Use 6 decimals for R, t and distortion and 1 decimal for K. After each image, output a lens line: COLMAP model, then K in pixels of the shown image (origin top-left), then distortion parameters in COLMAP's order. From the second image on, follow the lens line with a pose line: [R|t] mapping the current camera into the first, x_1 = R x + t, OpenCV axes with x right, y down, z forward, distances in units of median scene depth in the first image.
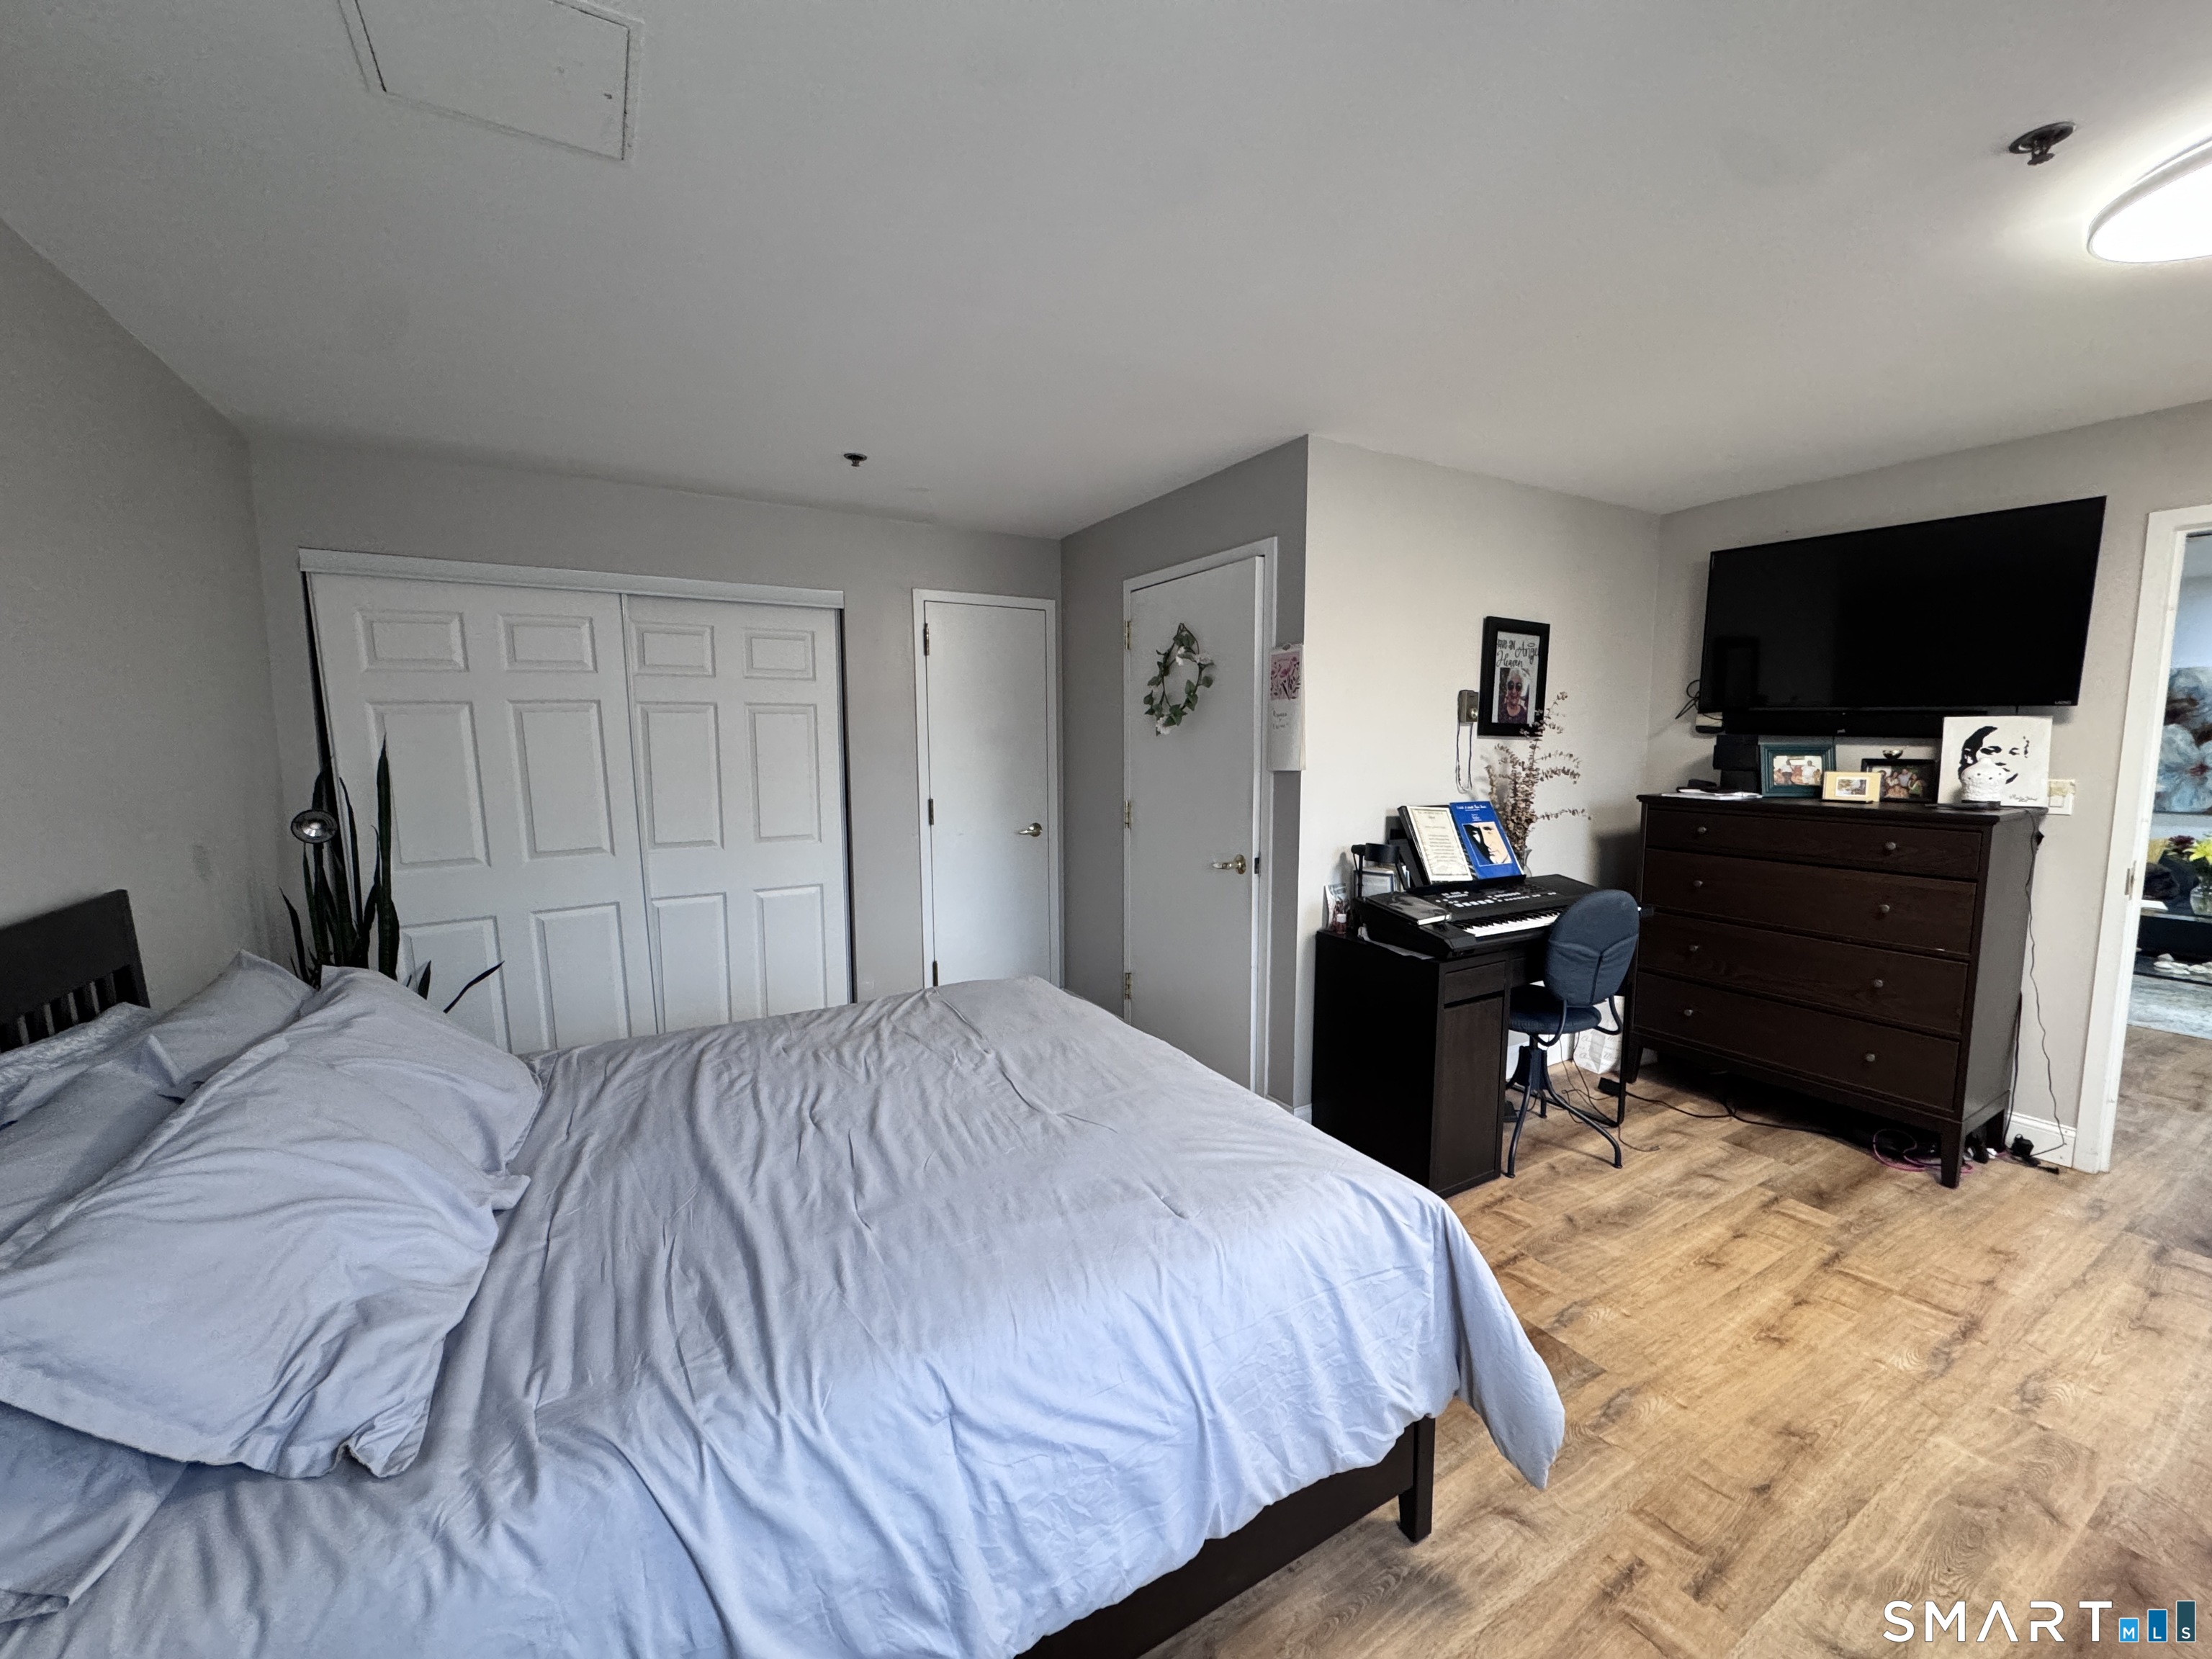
lens RADIAL K [[881.2, 0, 1097.7], [0, 881.2, 829.8], [0, 0, 1]] dist [-0.002708, -0.000109]
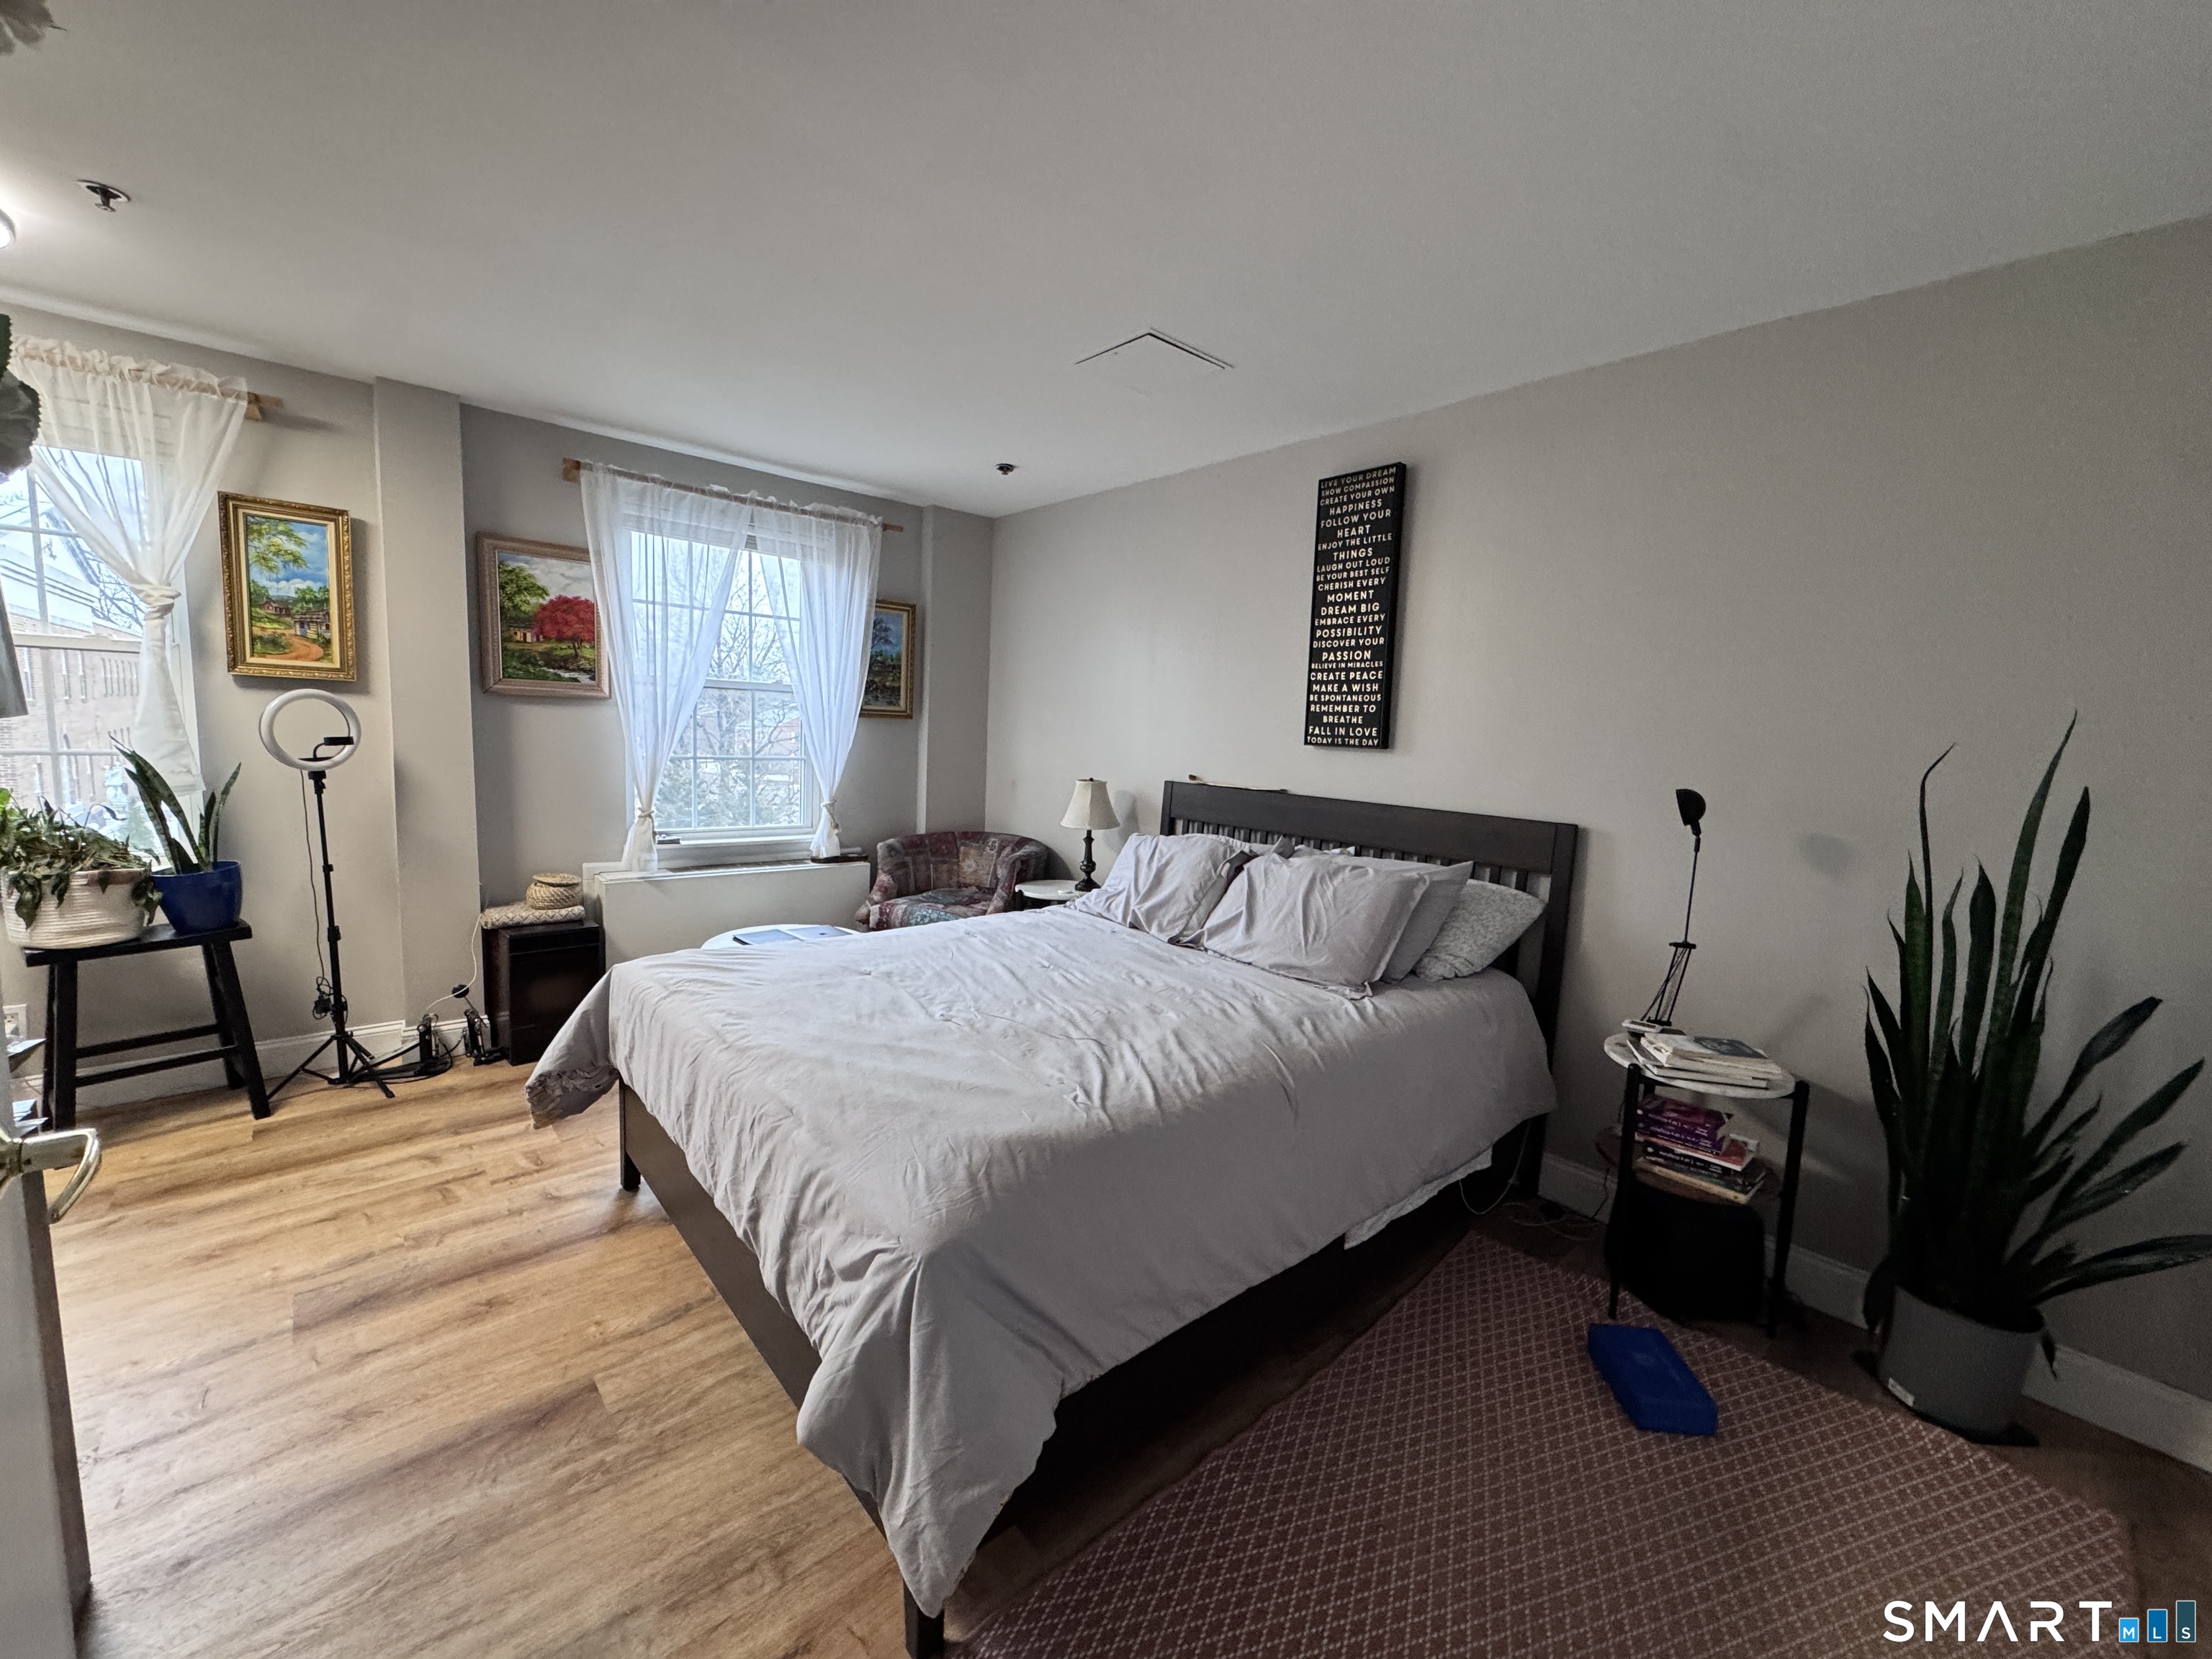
lens RADIAL K [[881.2, 0, 1097.7], [0, 881.2, 829.8], [0, 0, 1]] dist [-0.002708, -0.000109]
pose [[-0.979623, -0.015186, -0.200271, -0.084072], [-0.061445, 0.971988, 0.226856, -0.144302], [0.191216, 0.234539, -0.953115, 1.662690]]
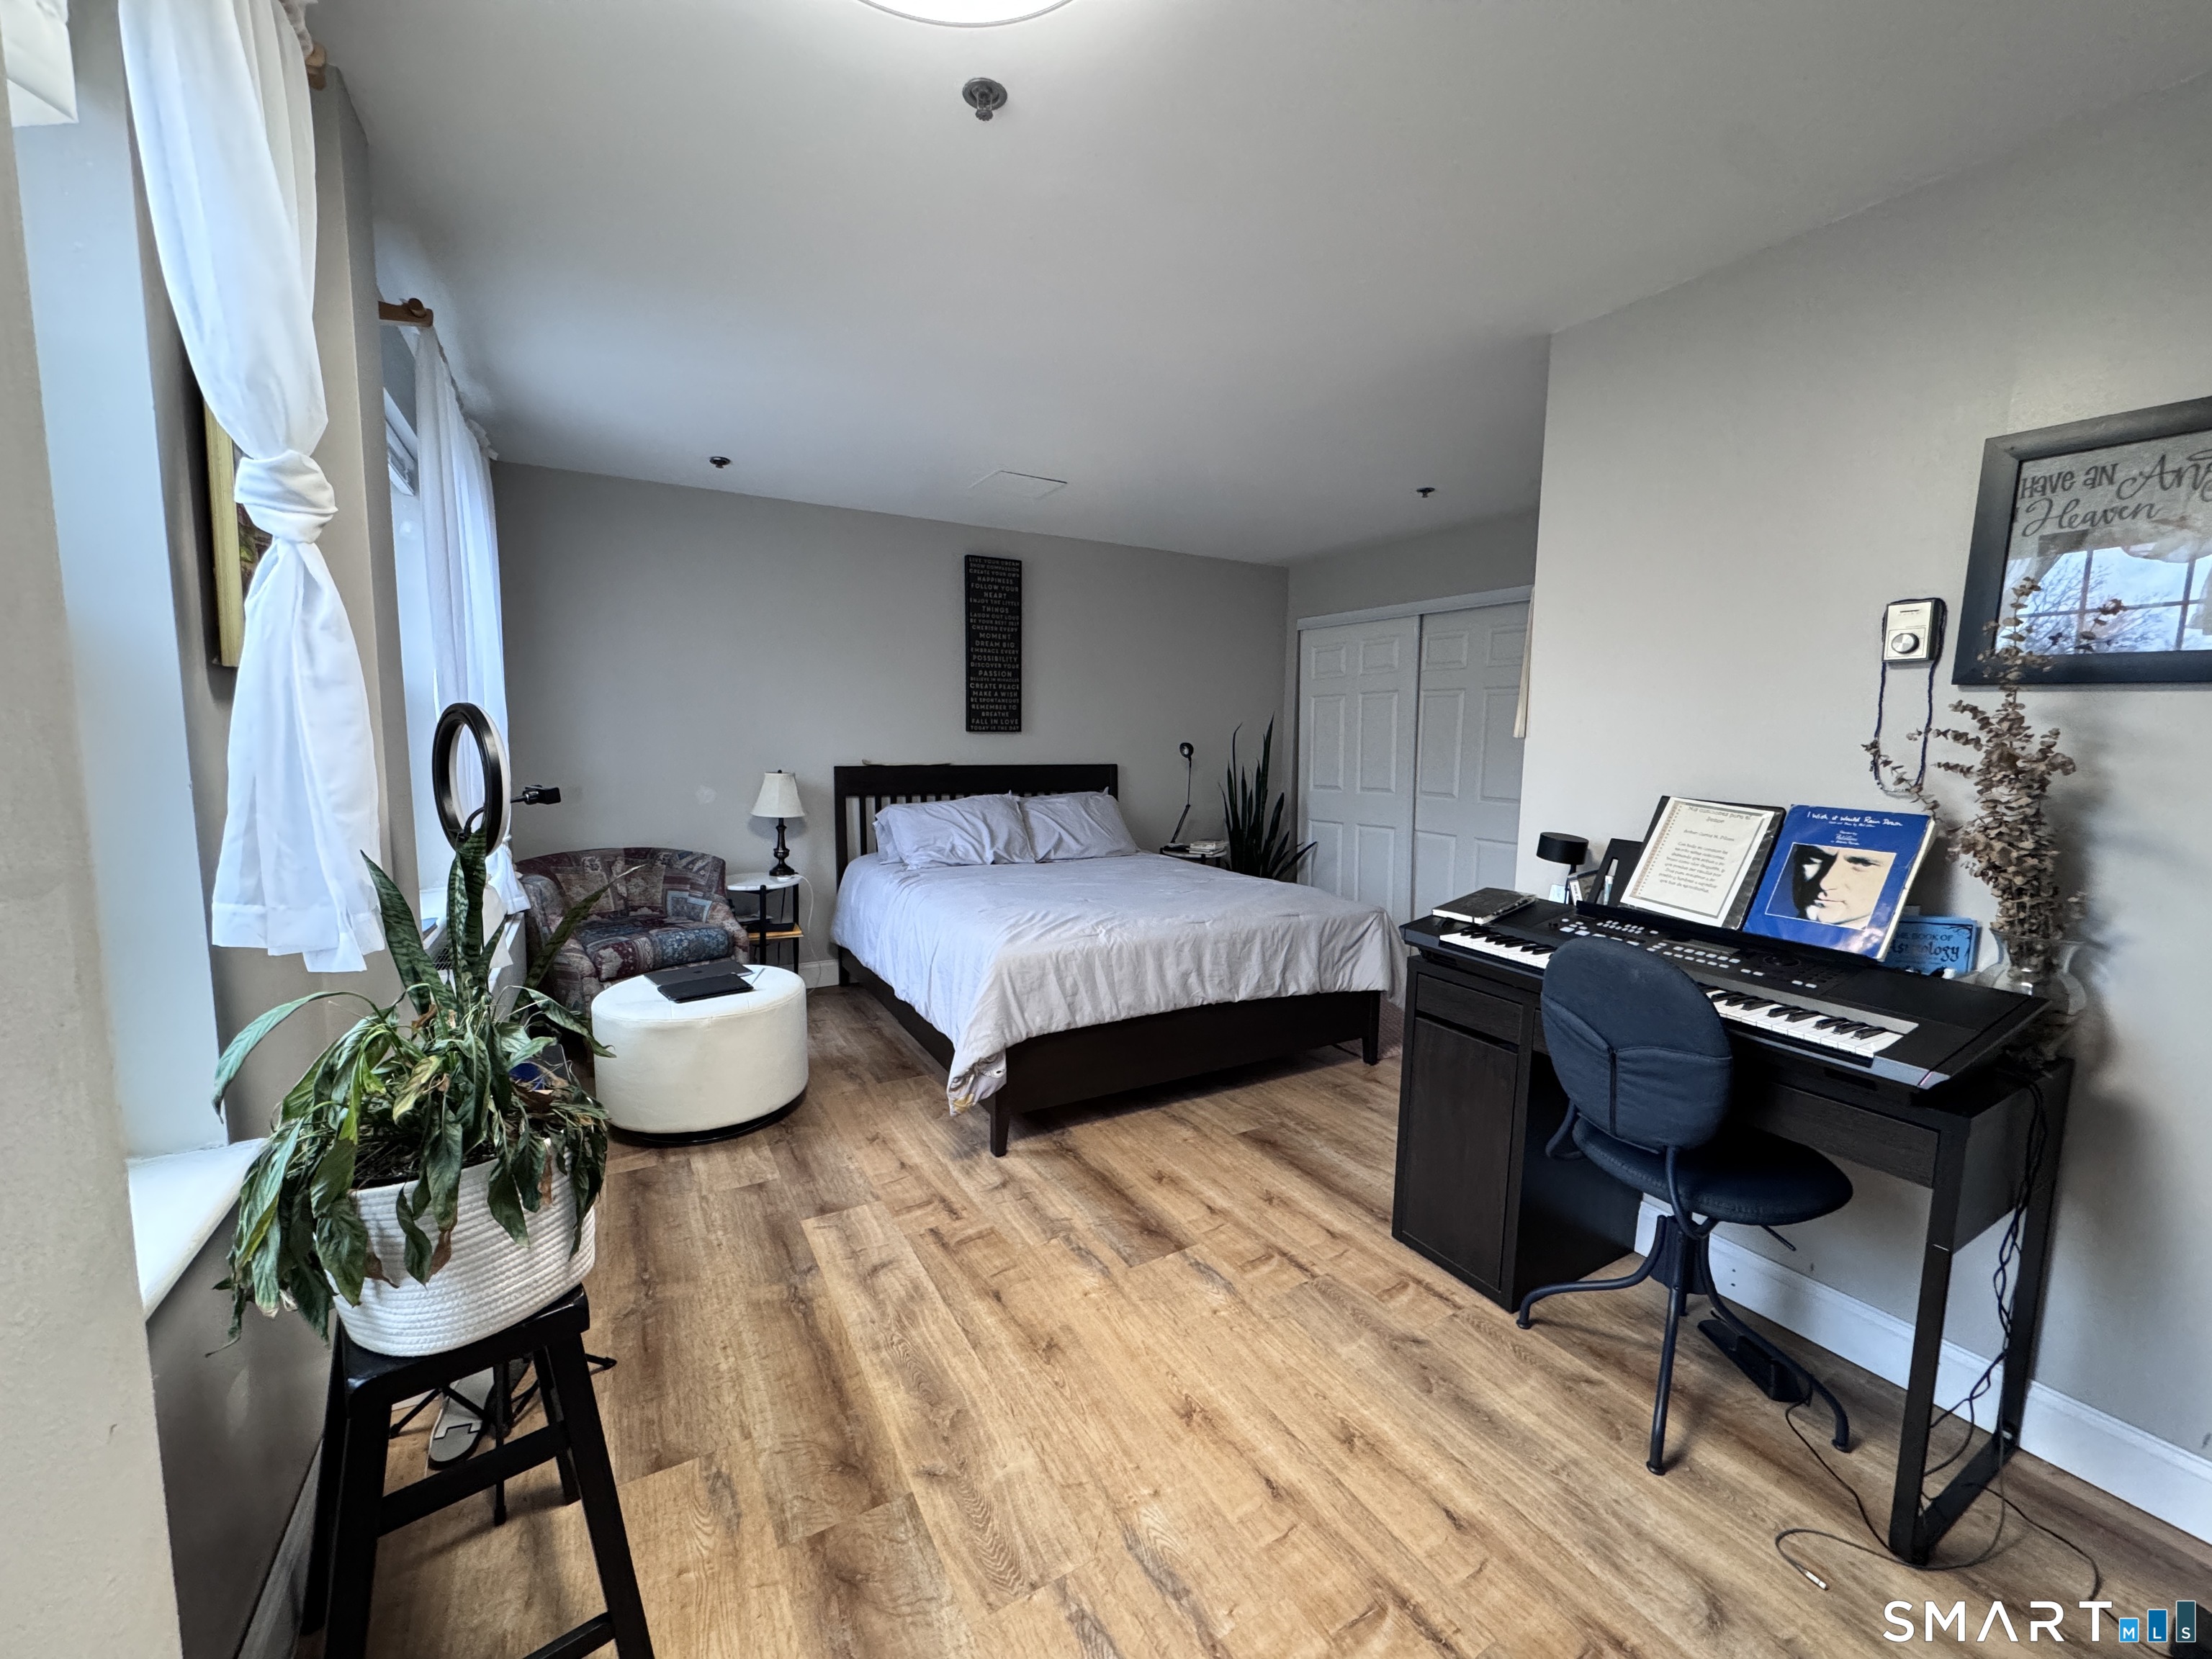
lens RADIAL K [[881.2, 0, 1097.7], [0, 881.2, 829.8], [0, 0, 1]] dist [-0.002708, -0.000109]
pose [[-0.016326, 0.117020, -0.992995, 1.335267], [-0.120512, 0.985657, 0.118136, -0.037280], [0.992578, 0.121597, -0.001990, 0.746760]]
